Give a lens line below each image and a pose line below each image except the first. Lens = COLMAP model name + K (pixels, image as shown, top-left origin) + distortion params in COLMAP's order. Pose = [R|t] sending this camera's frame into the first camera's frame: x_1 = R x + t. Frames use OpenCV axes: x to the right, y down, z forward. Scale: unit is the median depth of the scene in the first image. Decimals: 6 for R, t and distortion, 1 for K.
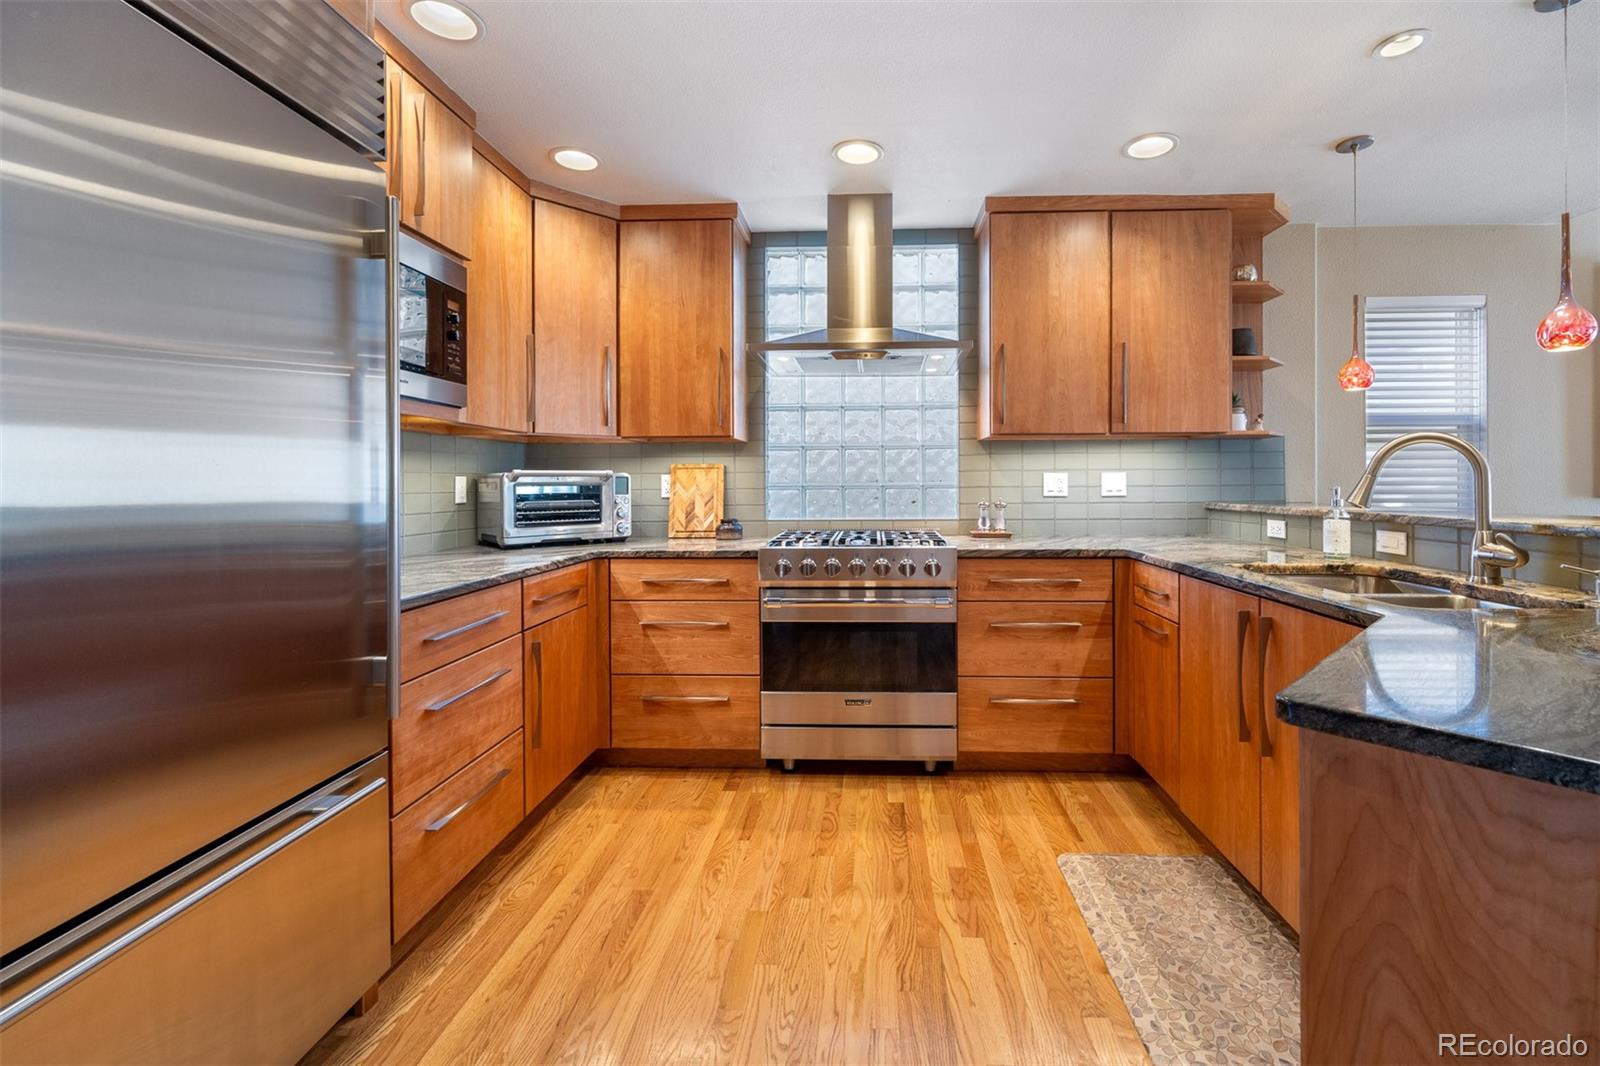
lens RADIAL K [[652.9, 0, 830.0], [0, 652.9, 481.0], [0, 0, 1]] dist [0.000930, 0.000148]
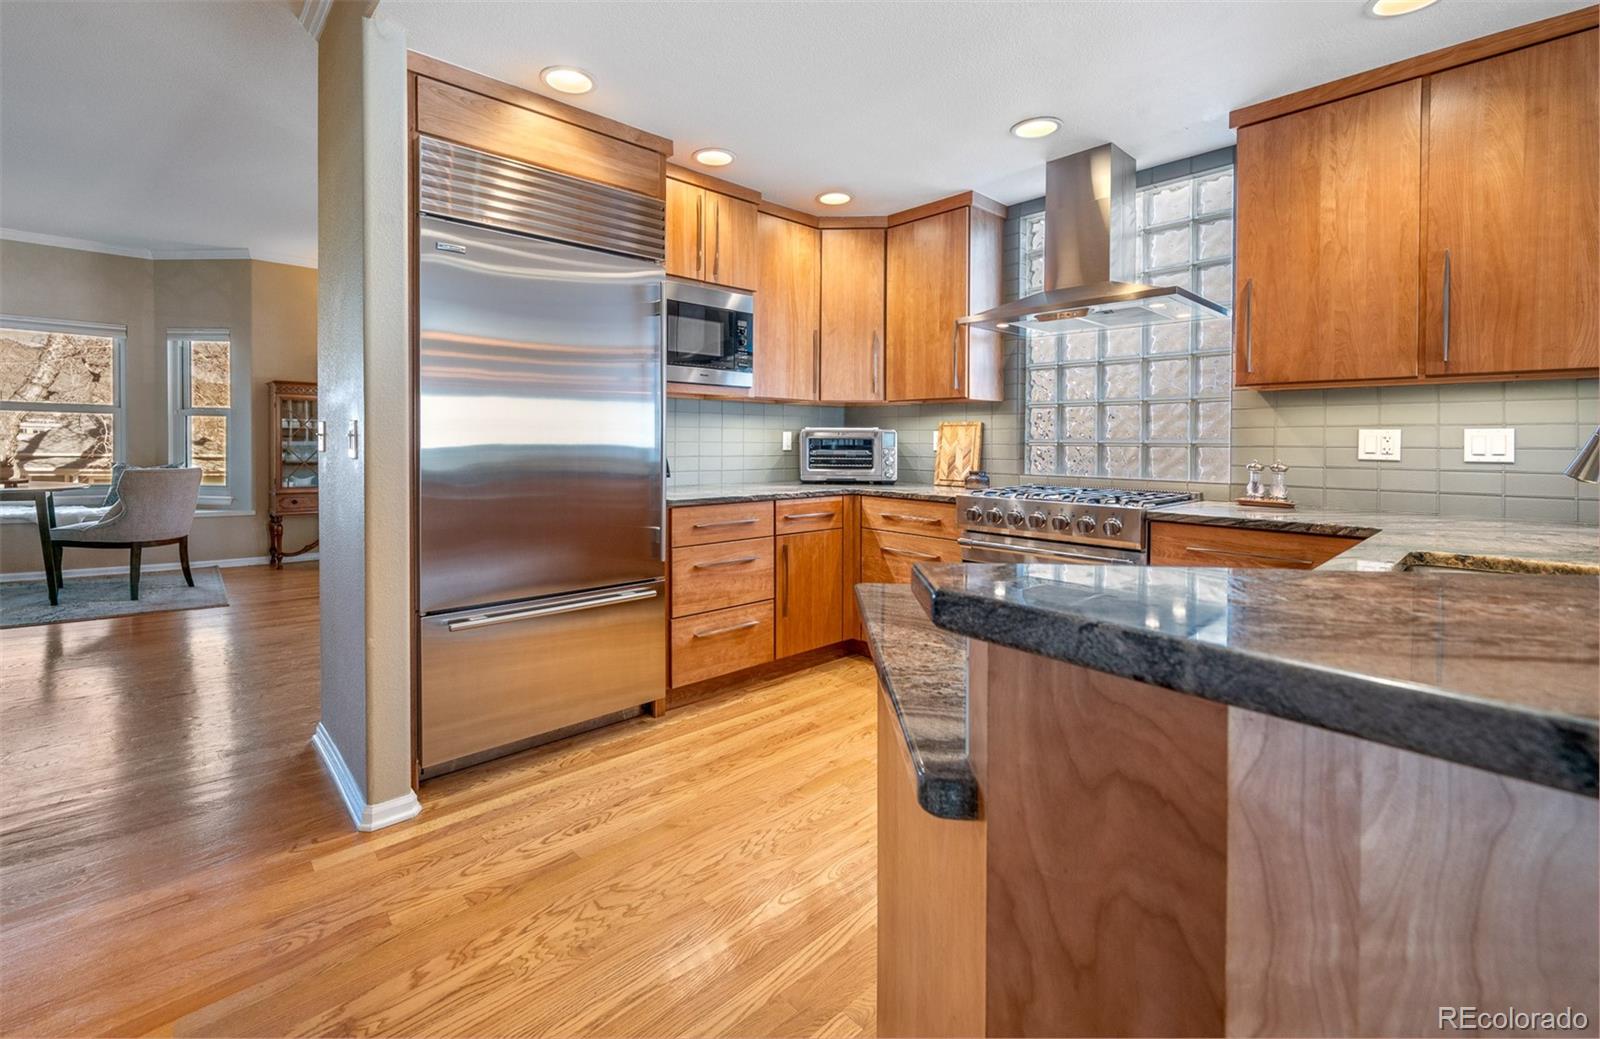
lens RADIAL K [[740.6, 0, 840.4], [0, 740.6, 445.8], [0, 0, 1]] dist [-0.002288, 0.000496]
pose [[0.706393, 0.015787, -0.707644, 0.615593], [-0.008208, 0.999867, 0.014113, -0.000559], [0.707772, -0.004161, 0.706428, -0.067717]]
